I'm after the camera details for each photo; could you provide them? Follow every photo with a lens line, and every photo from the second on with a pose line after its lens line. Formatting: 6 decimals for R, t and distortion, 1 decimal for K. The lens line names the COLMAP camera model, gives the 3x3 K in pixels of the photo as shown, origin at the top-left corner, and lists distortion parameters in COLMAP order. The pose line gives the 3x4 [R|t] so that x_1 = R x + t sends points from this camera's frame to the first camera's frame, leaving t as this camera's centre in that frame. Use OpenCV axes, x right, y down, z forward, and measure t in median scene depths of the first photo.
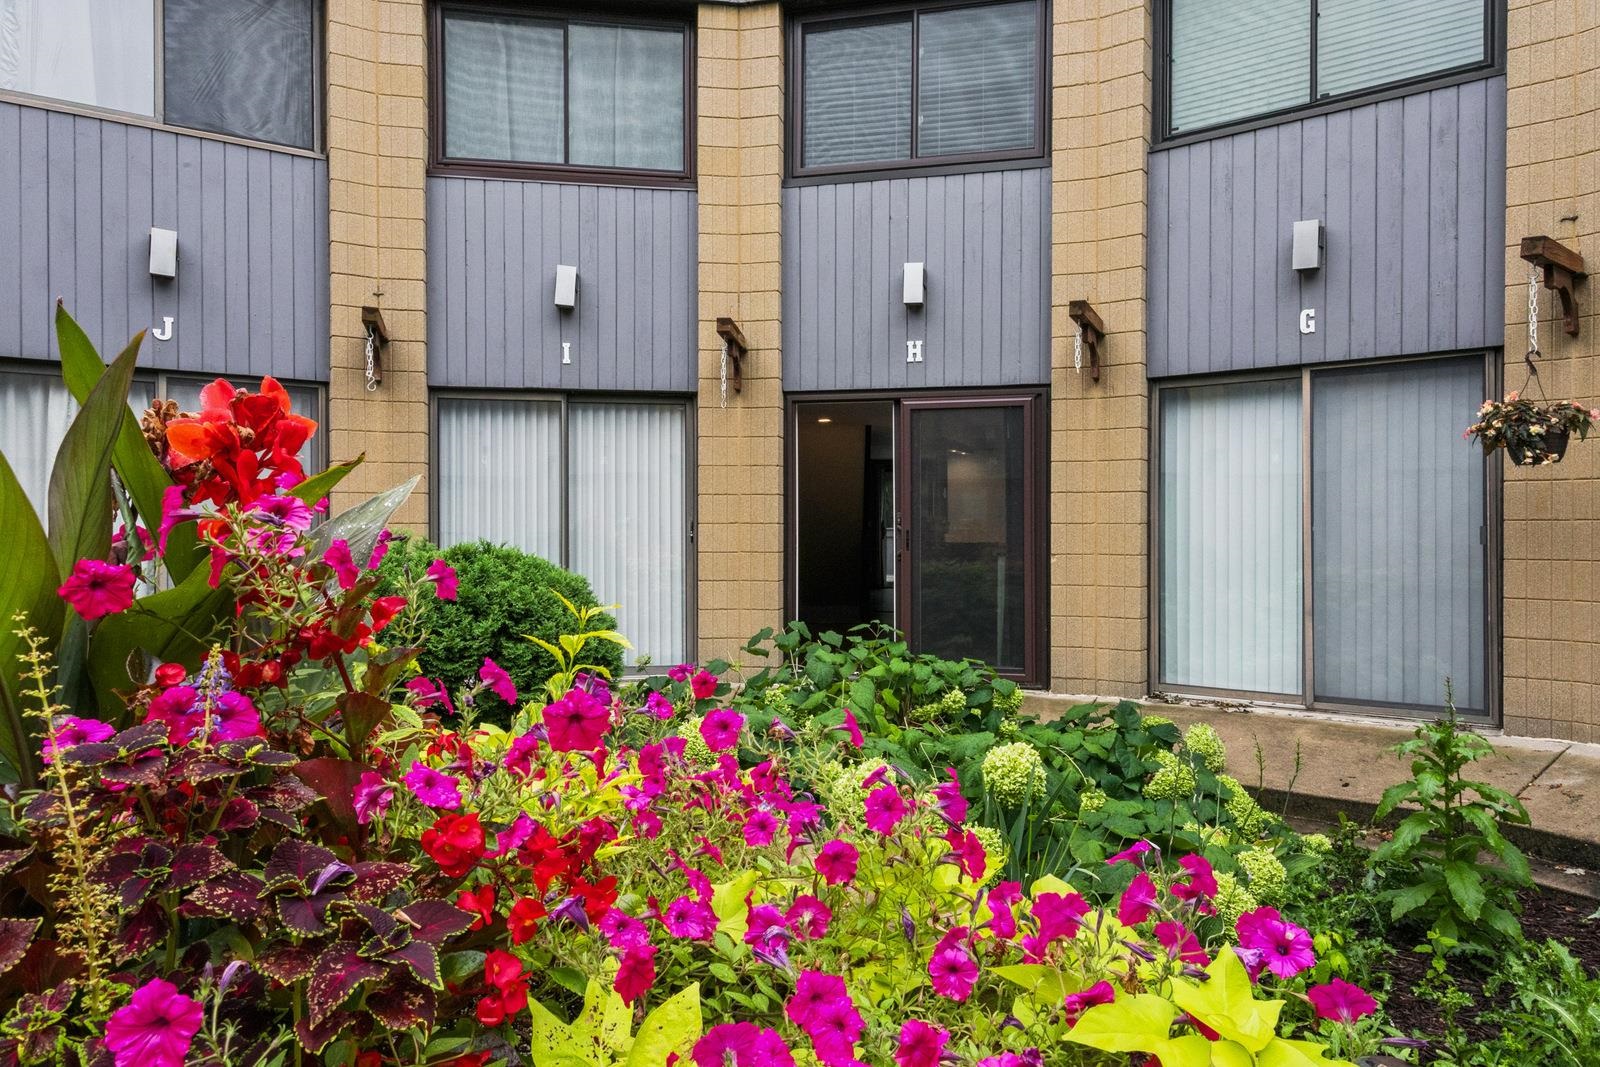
lens RADIAL K [[985.9, 0, 800.0], [0, 985.9, 533.5], [0, 0, 1]] dist [0.013995, 0.002297]
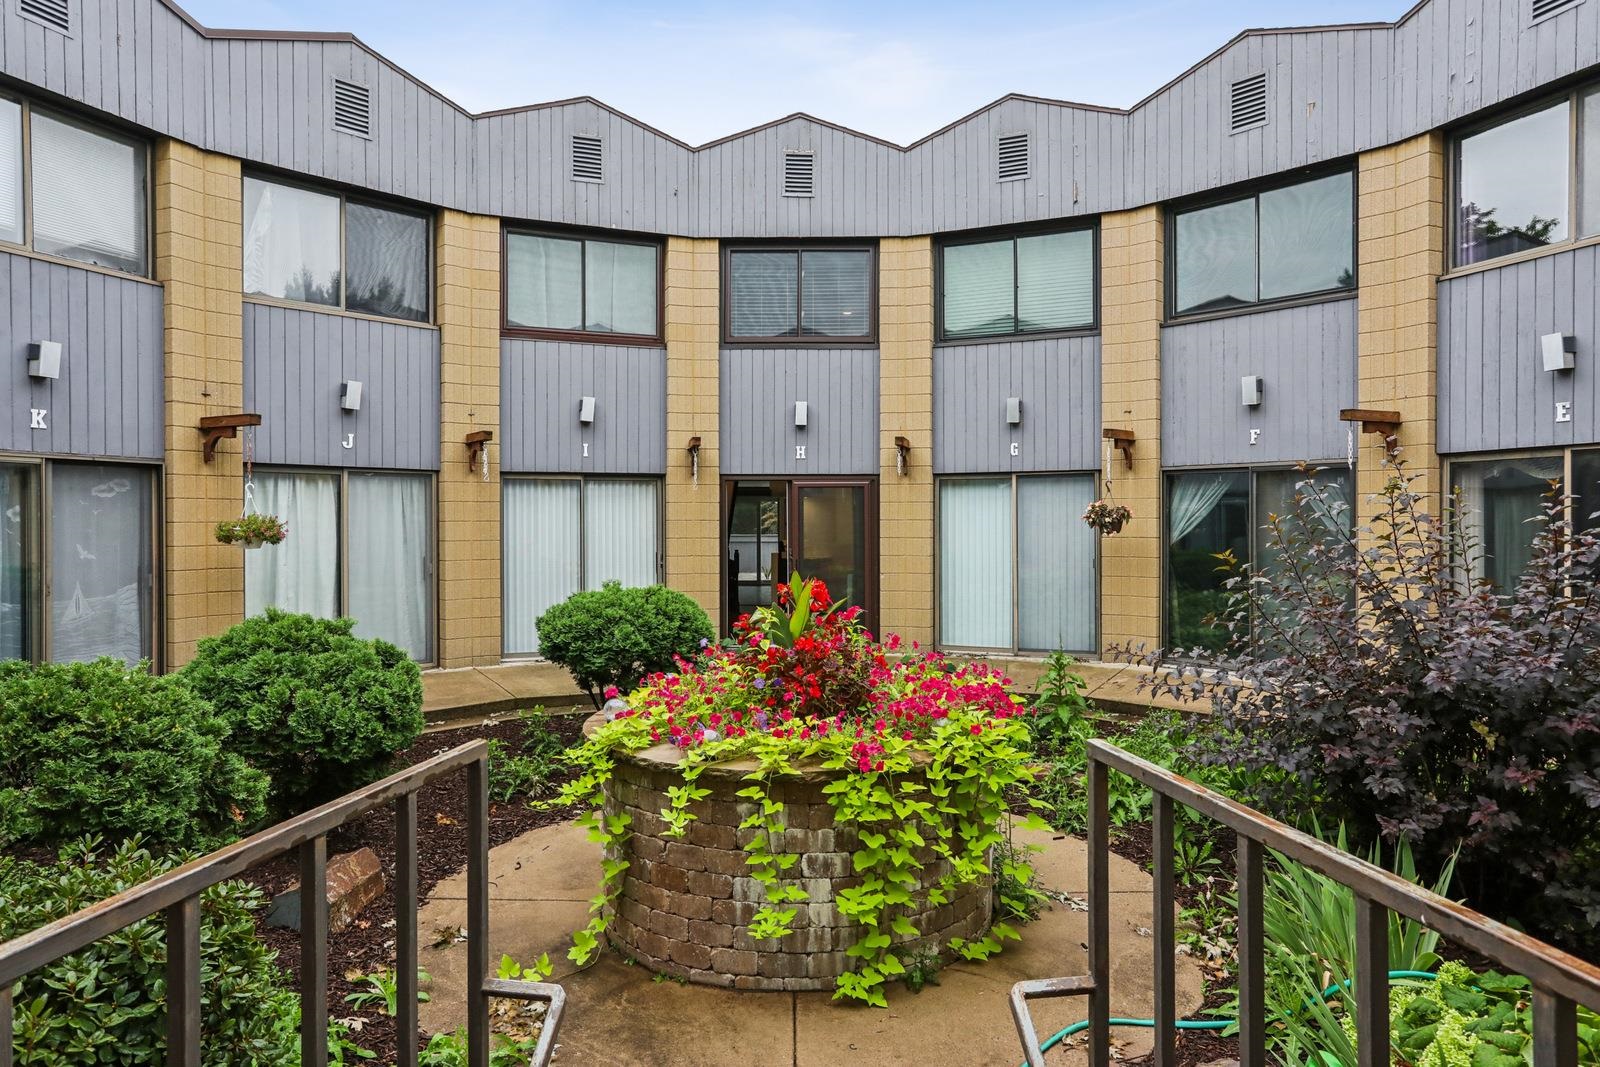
lens RADIAL K [[929.1, 0, 800.0], [0, 929.1, 533.5], [0, 0, 1]] dist [-0.025004, 0.000725]
pose [[0.972403, -0.006035, 0.233231, -0.260657], [0.003878, 0.999945, 0.009706, -0.064786], [-0.233277, -0.008534, 0.972373, -0.547252]]
